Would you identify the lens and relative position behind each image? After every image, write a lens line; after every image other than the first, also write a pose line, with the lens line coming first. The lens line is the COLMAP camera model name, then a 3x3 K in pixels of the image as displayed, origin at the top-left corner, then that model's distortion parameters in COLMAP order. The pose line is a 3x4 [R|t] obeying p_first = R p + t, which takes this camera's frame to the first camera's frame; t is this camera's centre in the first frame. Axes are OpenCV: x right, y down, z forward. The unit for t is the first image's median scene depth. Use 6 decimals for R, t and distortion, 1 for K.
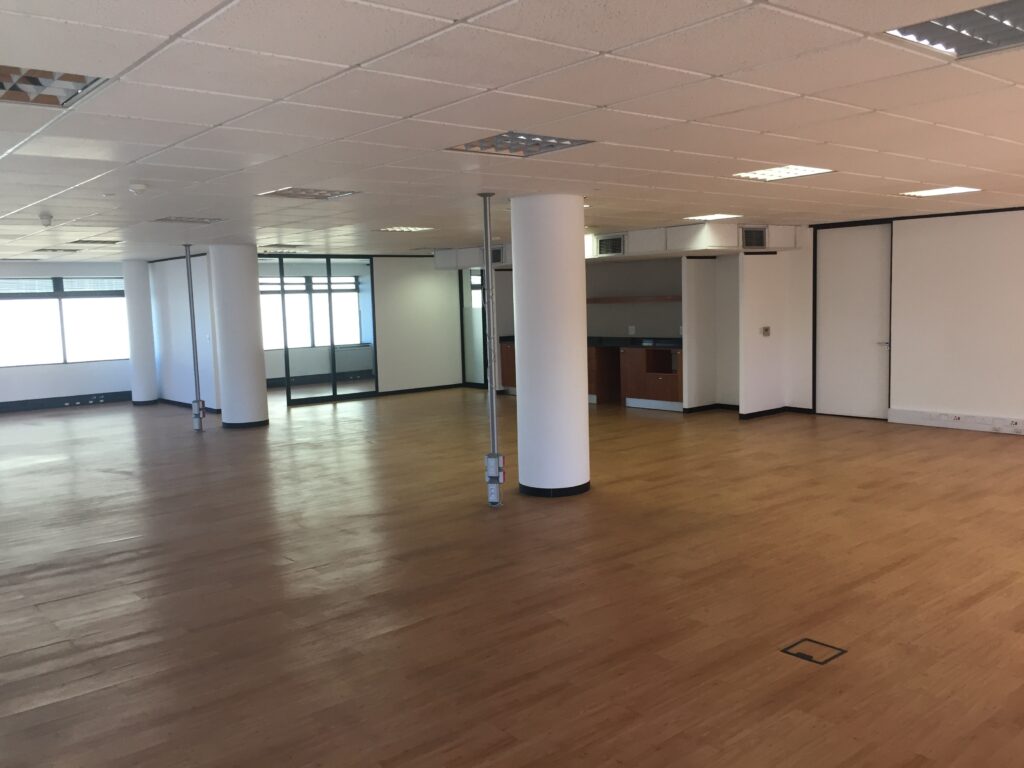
lens RADIAL K [[887.7, 0, 512.0], [0, 887.7, 384.0], [0, 0, 1]] dist [0.031933, 0.001617]
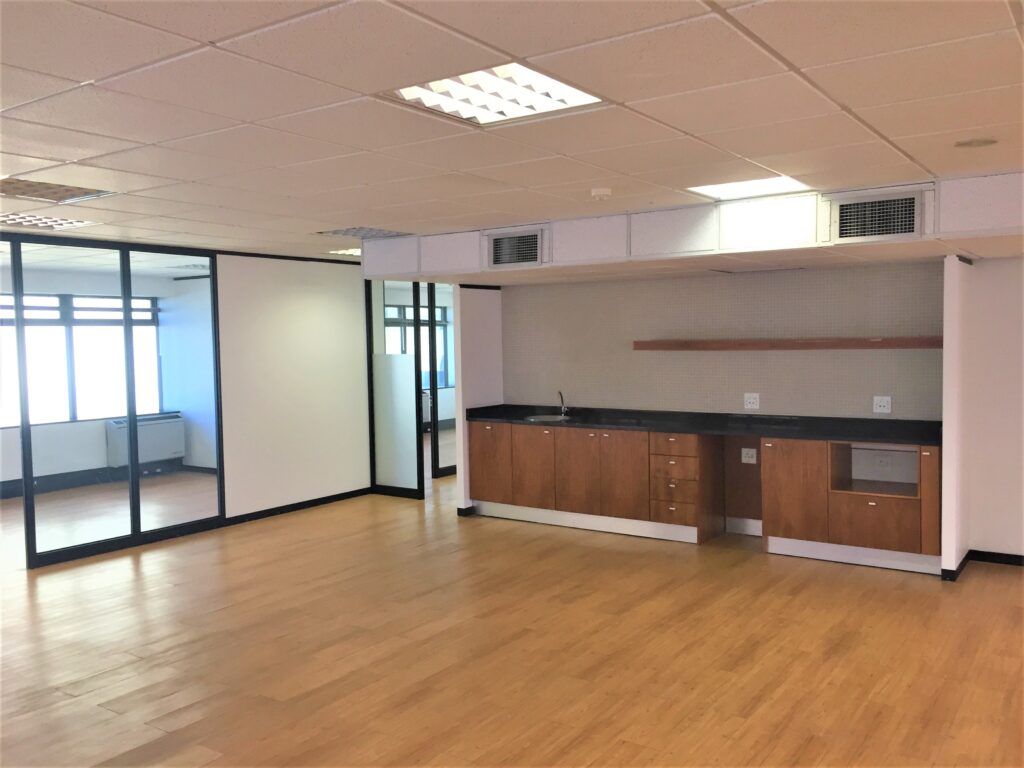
lens RADIAL K [[887.7, 0, 512.0], [0, 887.7, 384.0], [0, 0, 1]] dist [0.031933, 0.001617]
pose [[0.965712, -0.002886, 0.259598, -0.122238], [0.014955, 0.998896, -0.044529, -0.042224], [-0.259183, 0.046885, 0.964690, 0.453505]]
